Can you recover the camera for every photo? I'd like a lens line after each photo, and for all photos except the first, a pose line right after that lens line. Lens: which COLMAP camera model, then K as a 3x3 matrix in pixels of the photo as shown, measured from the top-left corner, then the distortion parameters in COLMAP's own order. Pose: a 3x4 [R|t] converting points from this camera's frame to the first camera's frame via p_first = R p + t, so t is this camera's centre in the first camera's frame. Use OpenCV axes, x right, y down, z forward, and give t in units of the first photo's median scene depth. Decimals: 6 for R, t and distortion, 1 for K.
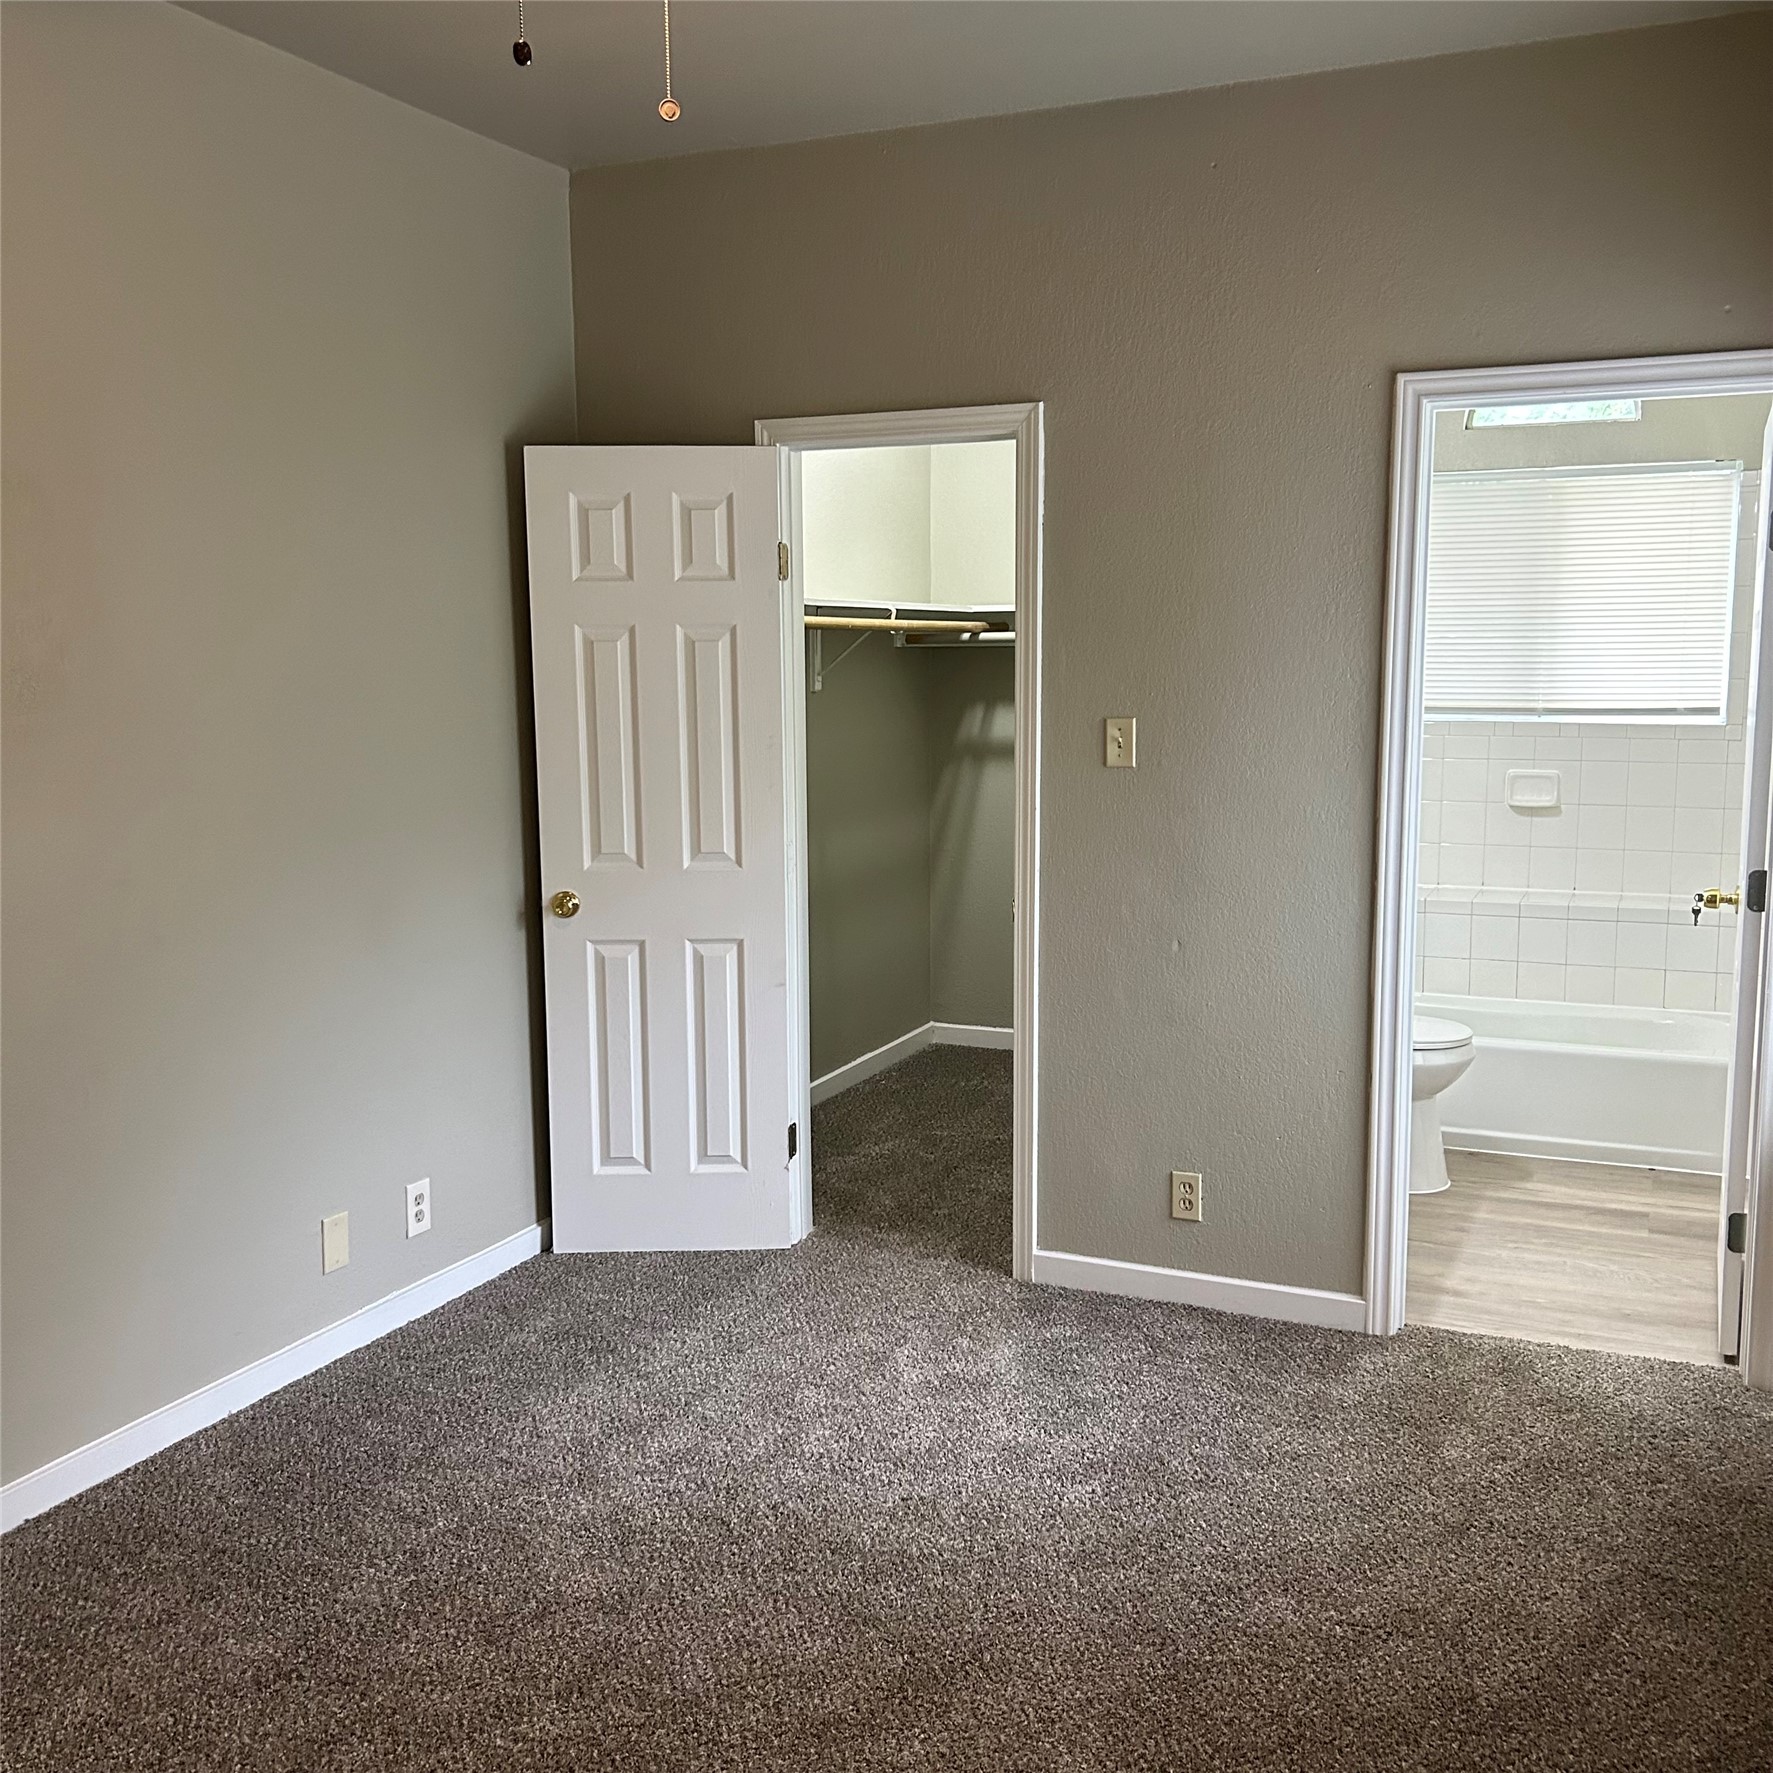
lens RADIAL K [[1789.2, 0, 886.5], [0, 1789.2, 886.5], [0, 0, 1]] dist [0.131562, -0.360516]
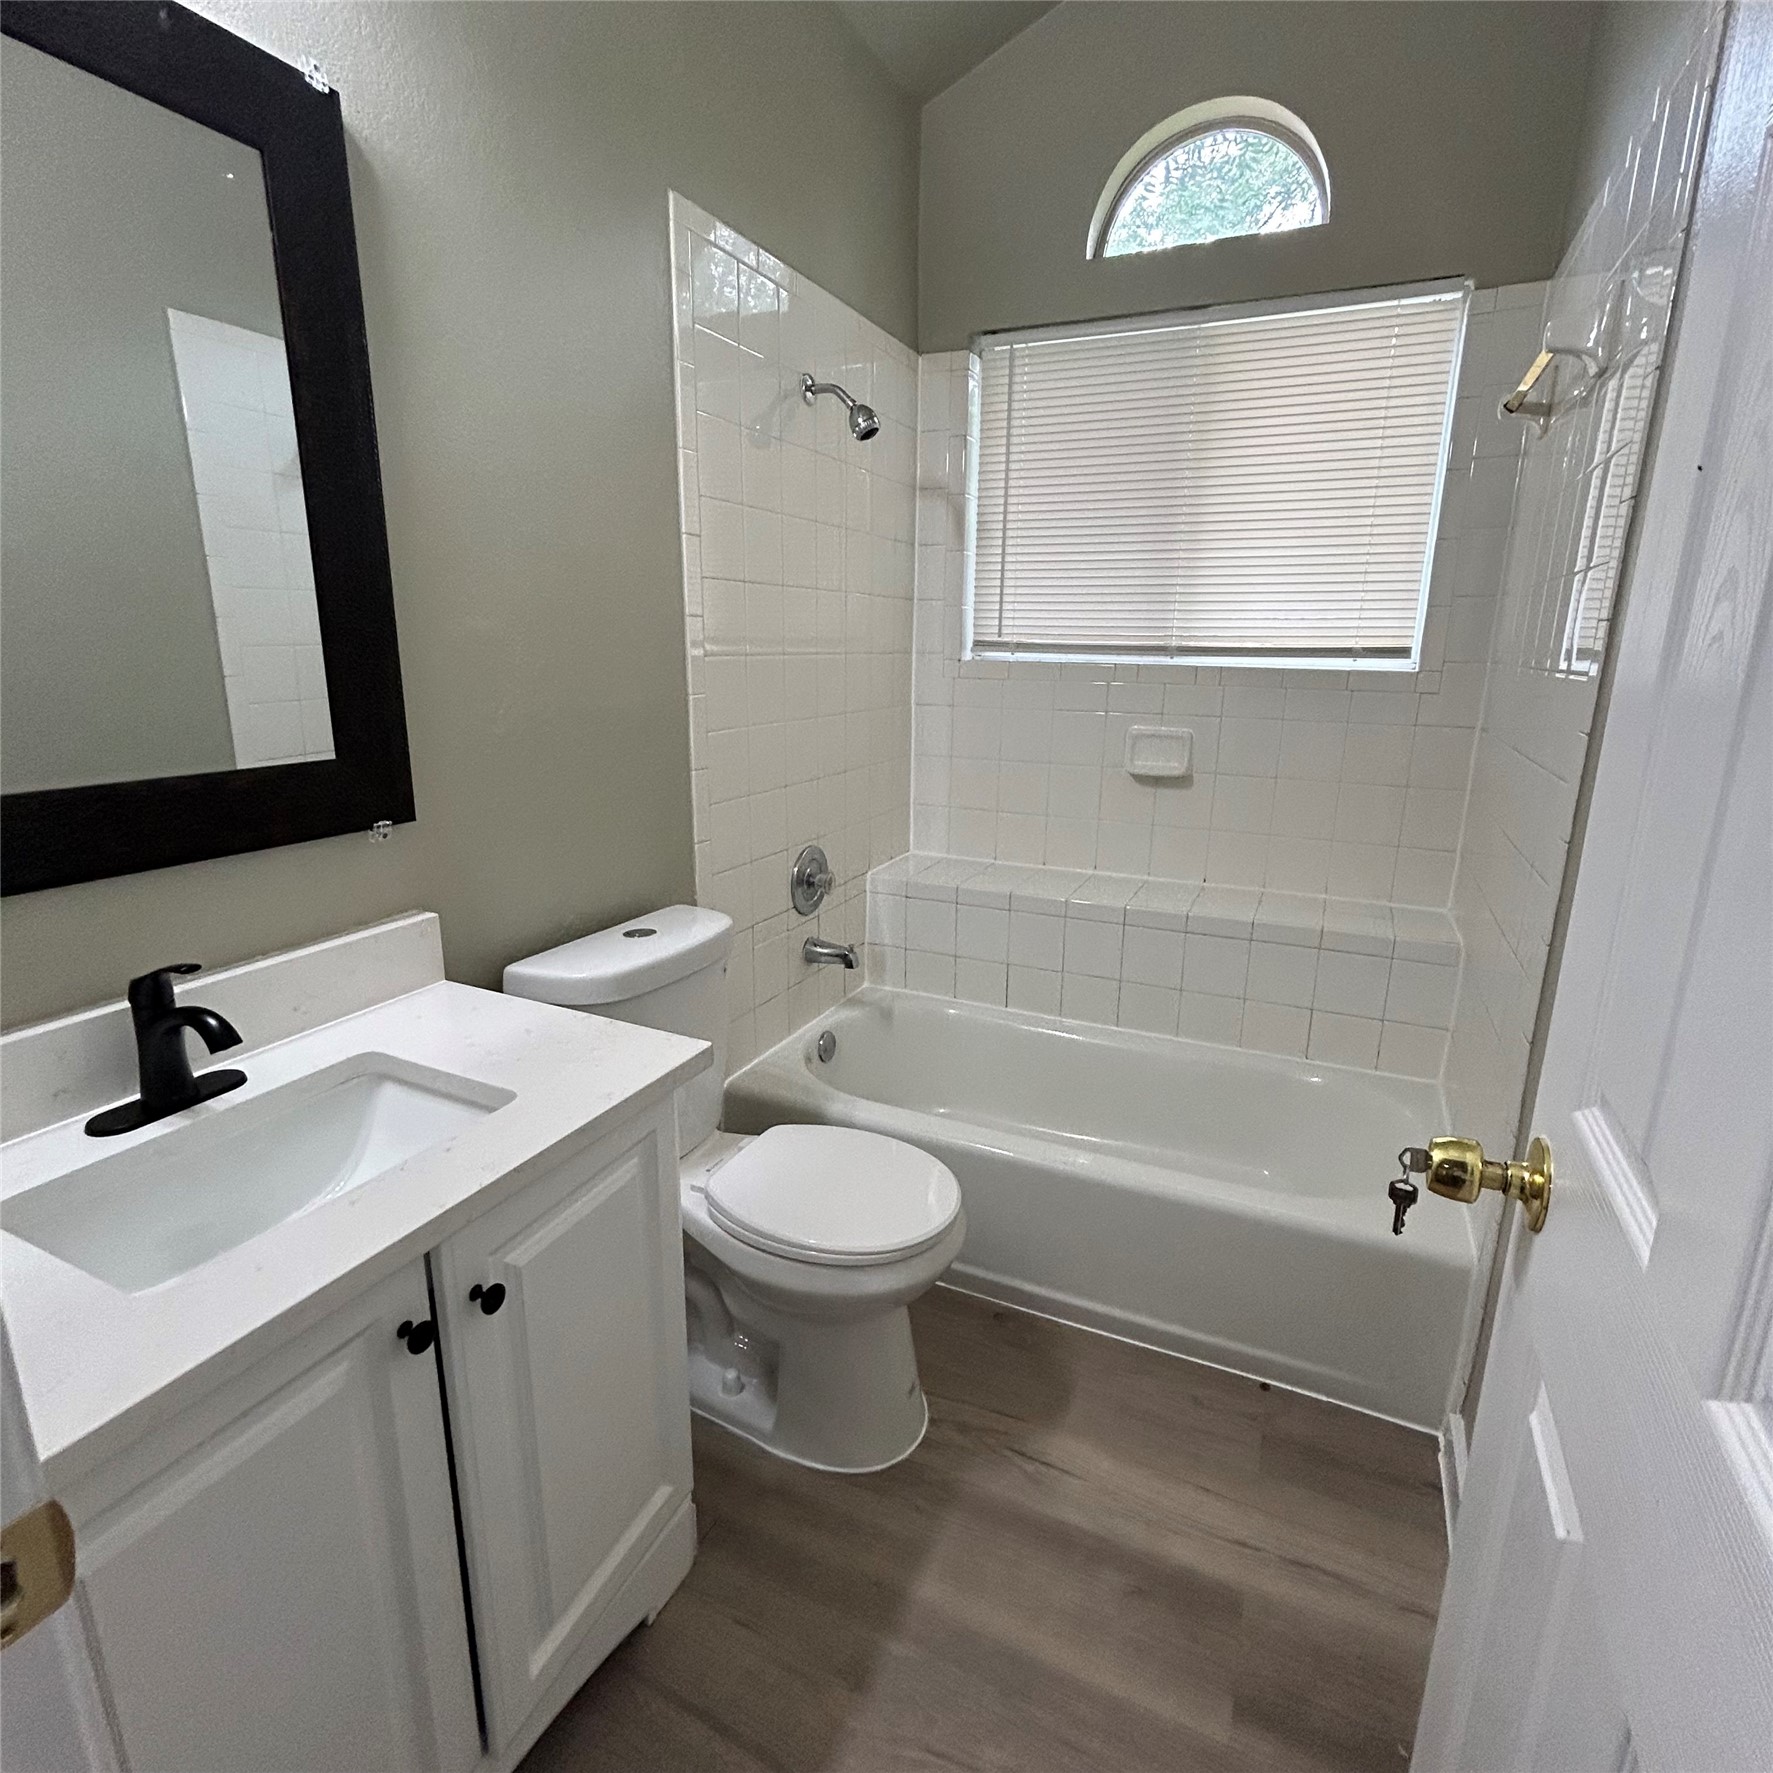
lens RADIAL K [[994.1, 0, 886.5], [0, 994.1, 886.5], [0, 0, 1]] dist [-0.003866, -0.000793]
pose [[0.999786, 0.020644, -0.001642, 0.349047], [-0.020319, 0.993167, 0.114921, -0.062348], [0.004003, -0.114863, 0.993373, 0.819305]]
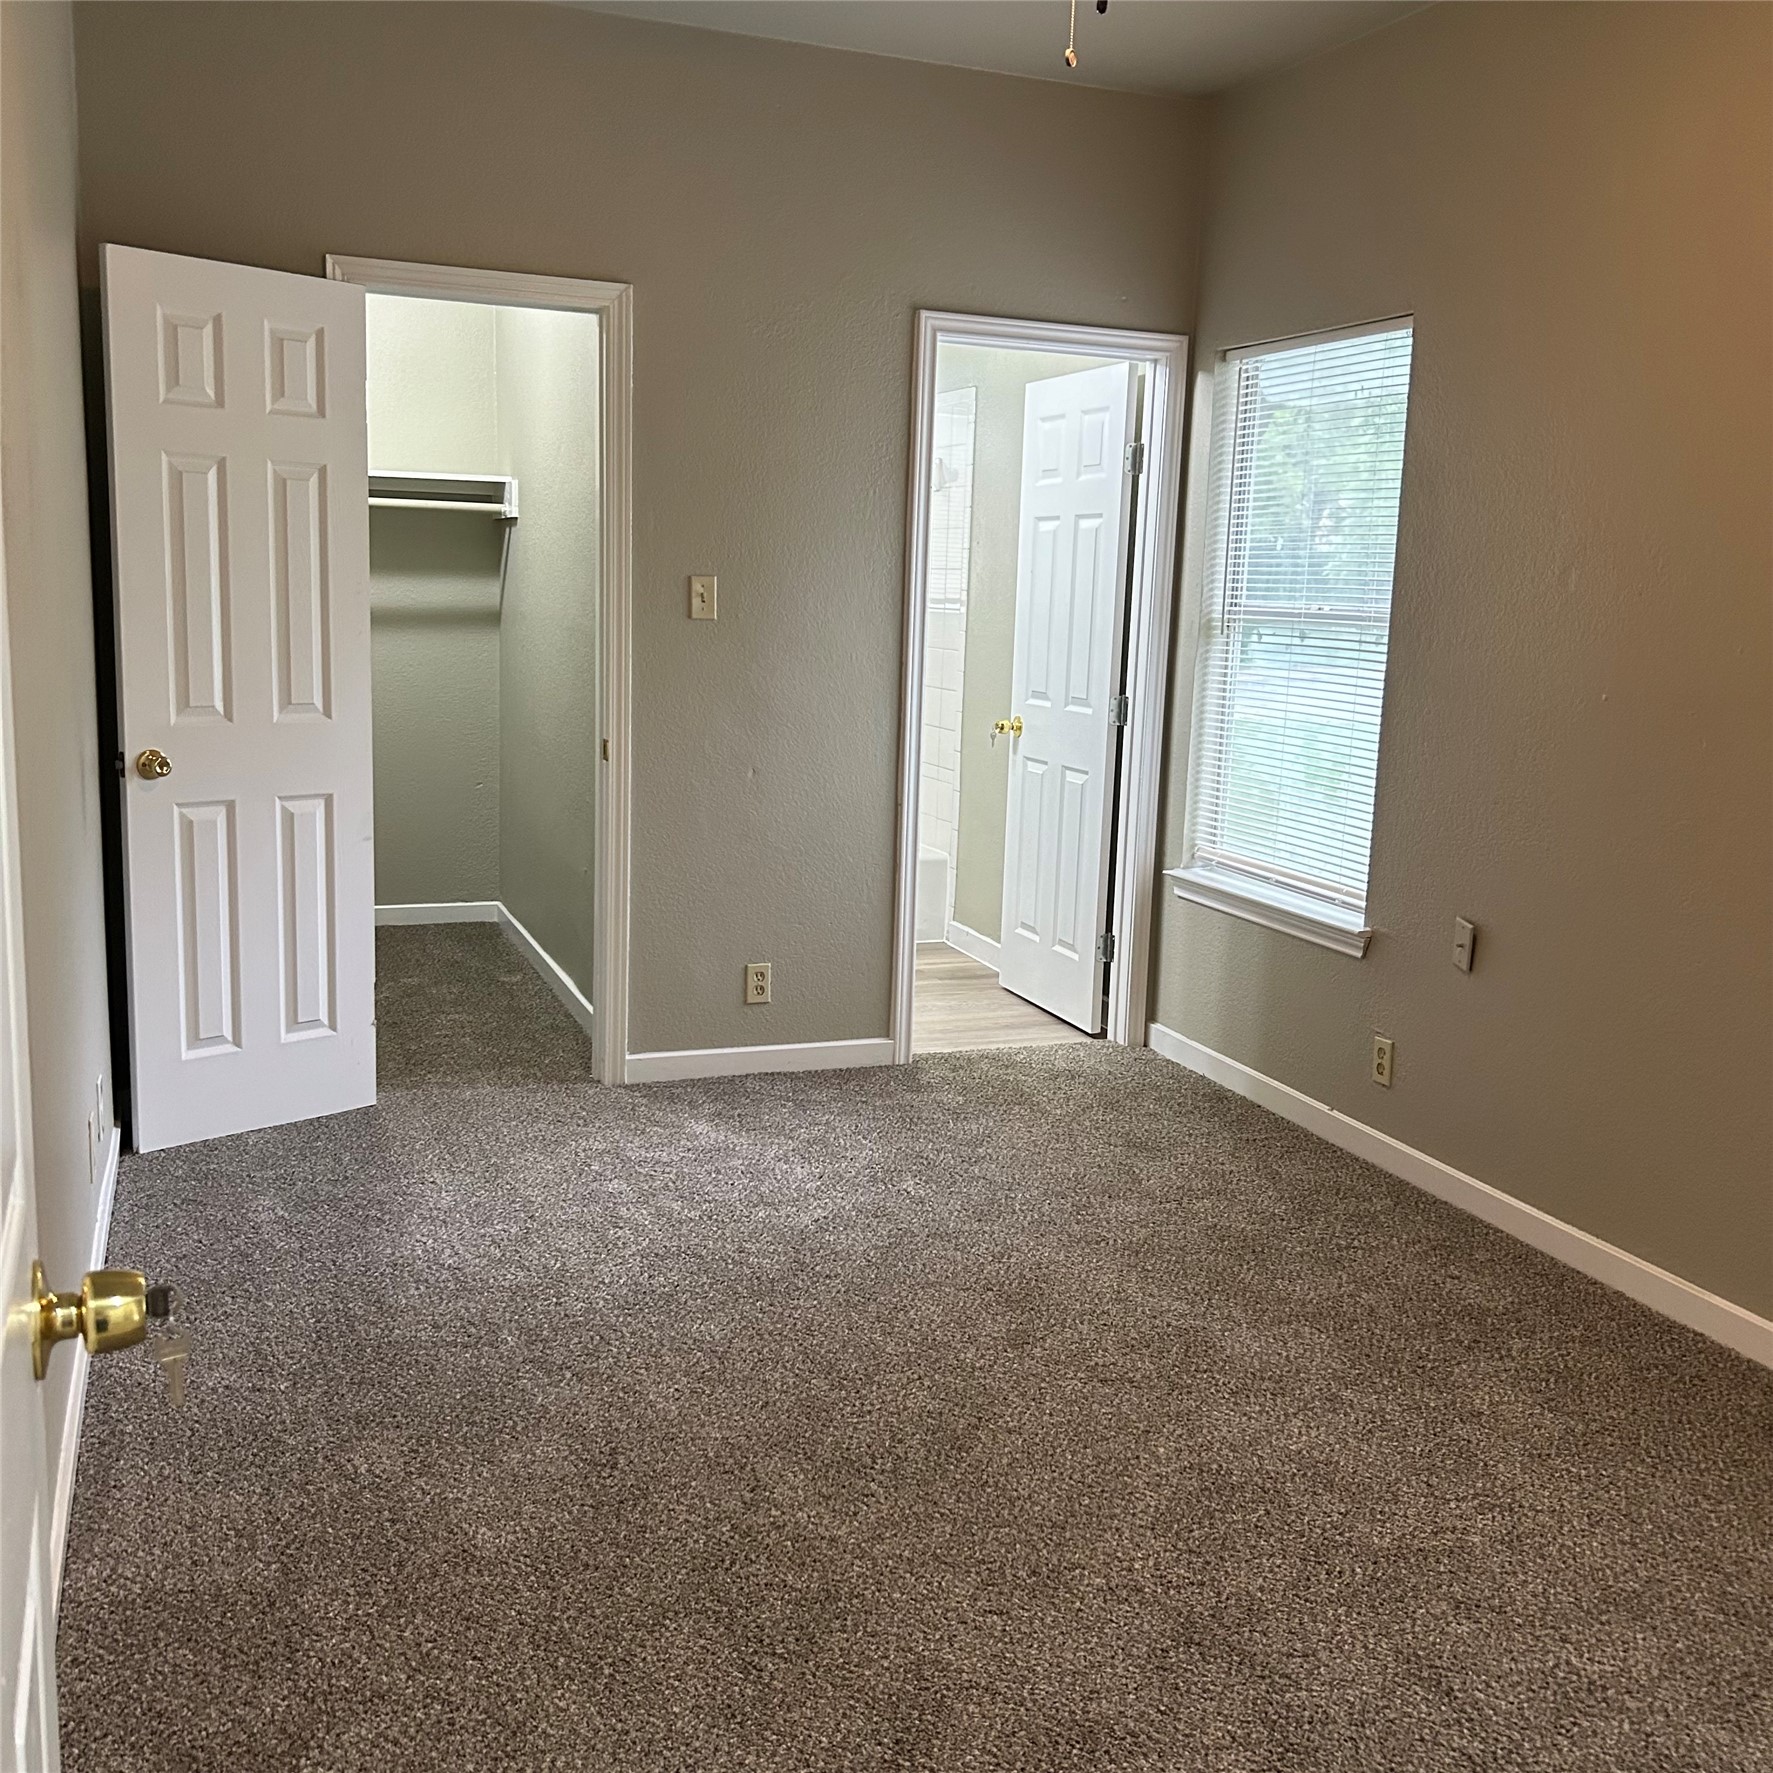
lens RADIAL K [[1789.2, 0, 886.5], [0, 1789.2, 886.5], [0, 0, 1]] dist [0.131562, -0.360516]
pose [[0.695958, -0.087242, 0.712763, -0.589511], [0.056503, 0.996168, 0.066760, 0.031997], [-0.715856, -0.006189, 0.698220, 0.104579]]
